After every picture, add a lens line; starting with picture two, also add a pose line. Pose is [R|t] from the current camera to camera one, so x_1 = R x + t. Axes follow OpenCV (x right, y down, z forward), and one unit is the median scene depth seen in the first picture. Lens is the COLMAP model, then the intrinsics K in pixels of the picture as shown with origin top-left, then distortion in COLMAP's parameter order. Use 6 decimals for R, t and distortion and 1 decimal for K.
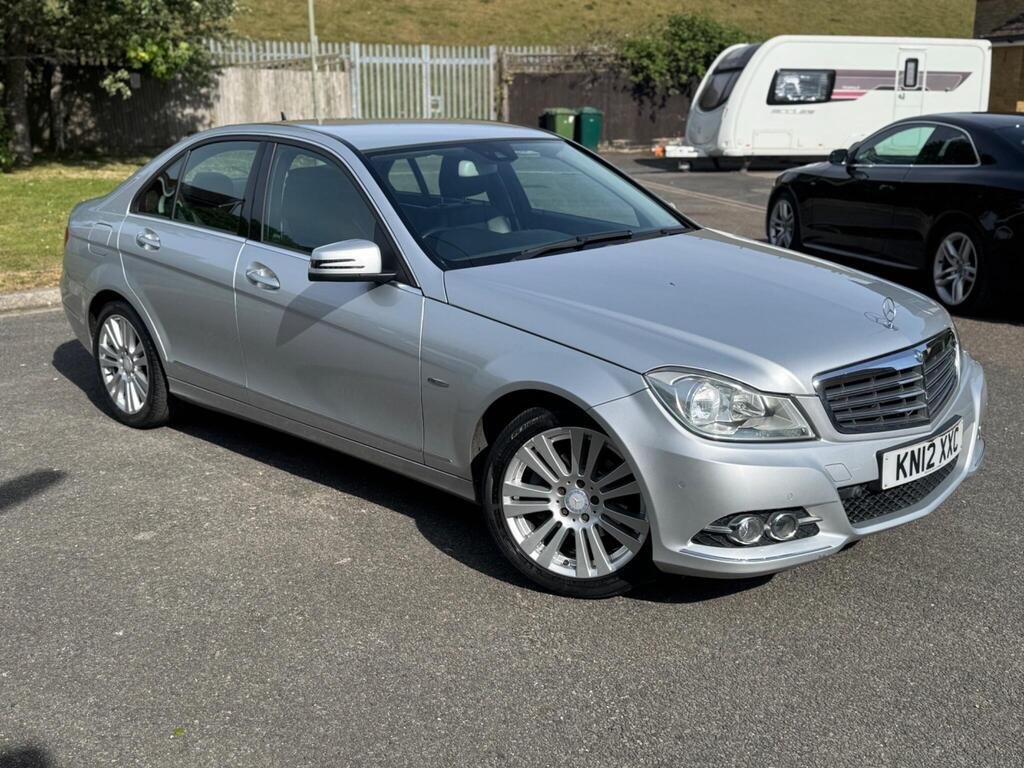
lens RADIAL K [[1077.3, 0, 511.7], [0, 1077.3, 379.4], [0, 0, 1]] dist [0.193140, -0.422731]
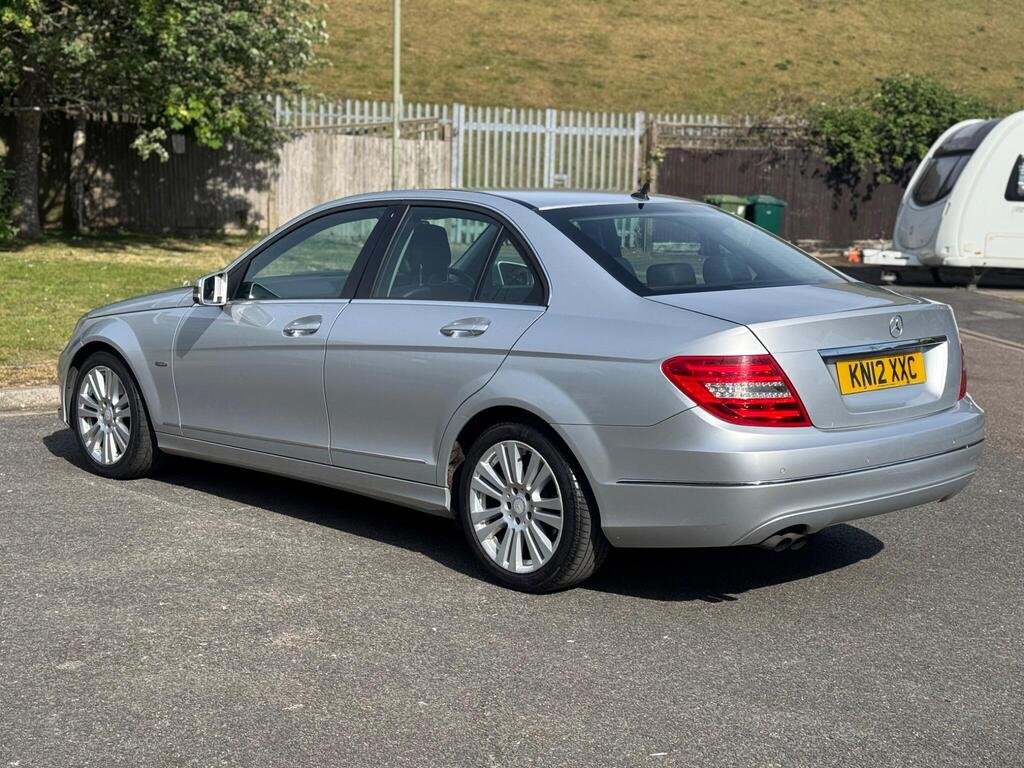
lens RADIAL K [[1495.2, 0, 512.0], [0, 1495.2, 384.0], [0, 0, 1]] dist [0.140731, -0.134947]
pose [[0.993176, 0.048656, -0.105991, 0.018063], [-0.060722, 0.991651, -0.113762, 0.006802], [0.099571, 0.119422, 0.987838, -0.021263]]
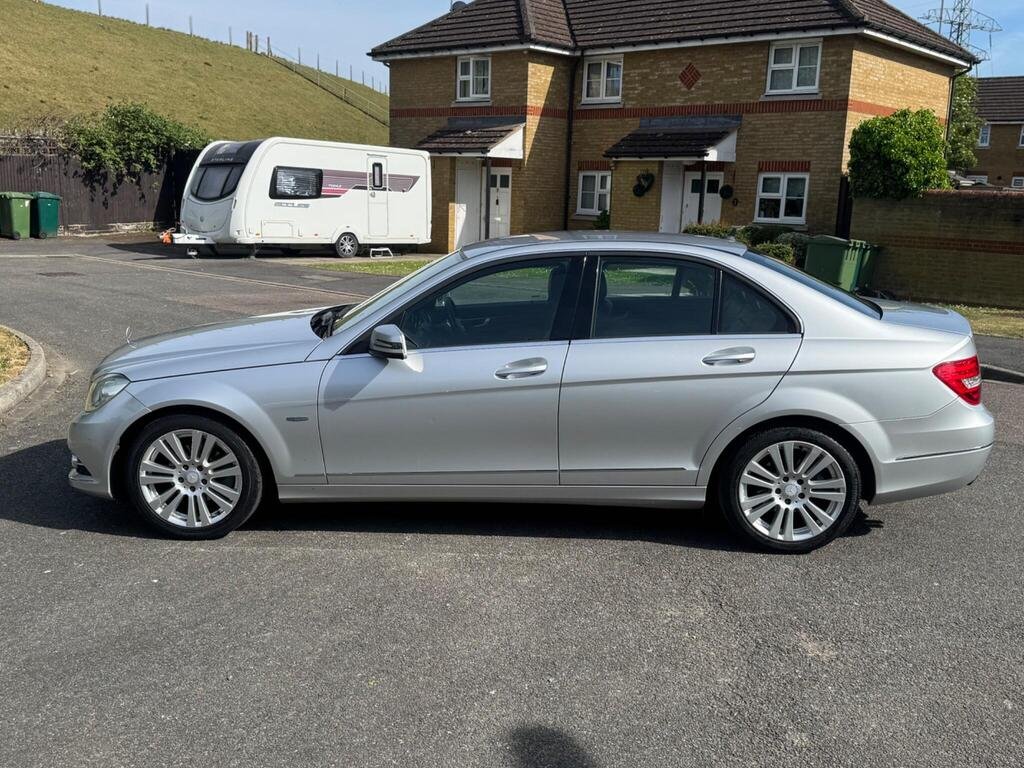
lens RADIAL K [[969.7, 0, 511.2], [0, 969.7, 375.7], [0, 0, 1]] dist [0.179483, -0.379378]
pose [[0.810048, -0.086620, 0.579931, -0.154966], [0.120802, 0.992465, -0.020499, -0.025066], [-0.573785, 0.086662, 0.814408, 0.076521]]
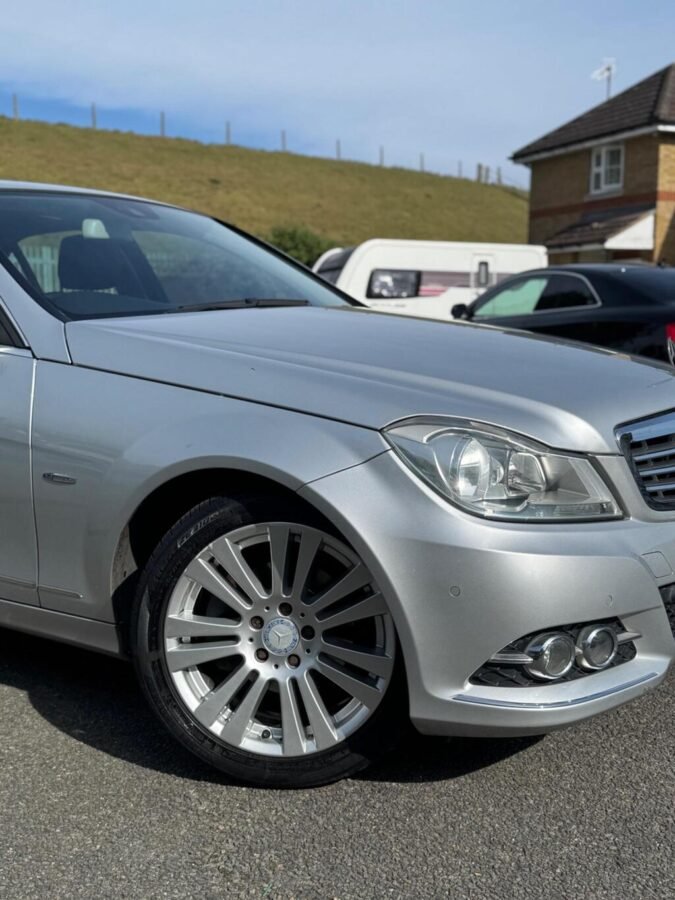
lens RADIAL K [[965.5, 0, 337.5], [0, 965.5, 450.0], [0, 0, 1]] dist [0.120360, -0.113948]
pose [[0.978487, -0.029126, 0.204241, -0.003225], [0.052066, 0.992802, -0.107858, 0.008933], [-0.199630, 0.116172, 0.972960, 0.055199]]
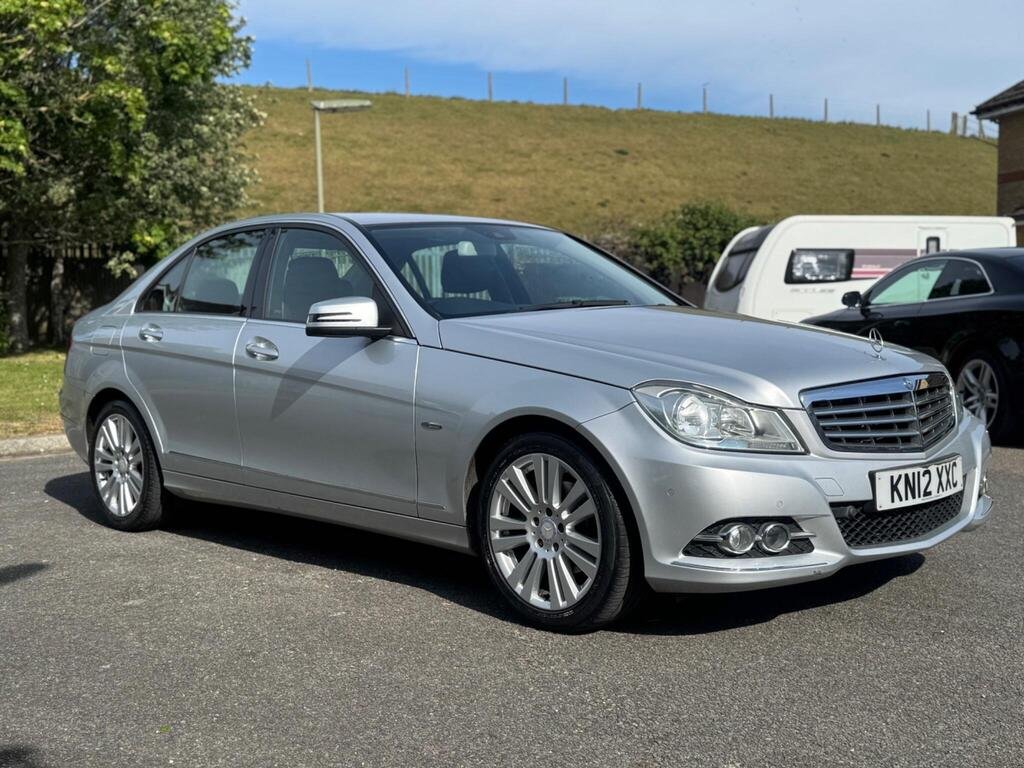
lens RADIAL K [[1159.0, 0, 513.9], [0, 1159.0, 386.8], [0, 0, 1]] dist [0.193674, -0.422753]
pose [[0.999839, -0.013570, -0.011748, 0.002959], [0.011224, 0.983466, -0.180745, 0.024165], [0.014006, 0.180584, 0.983460, -0.010240]]
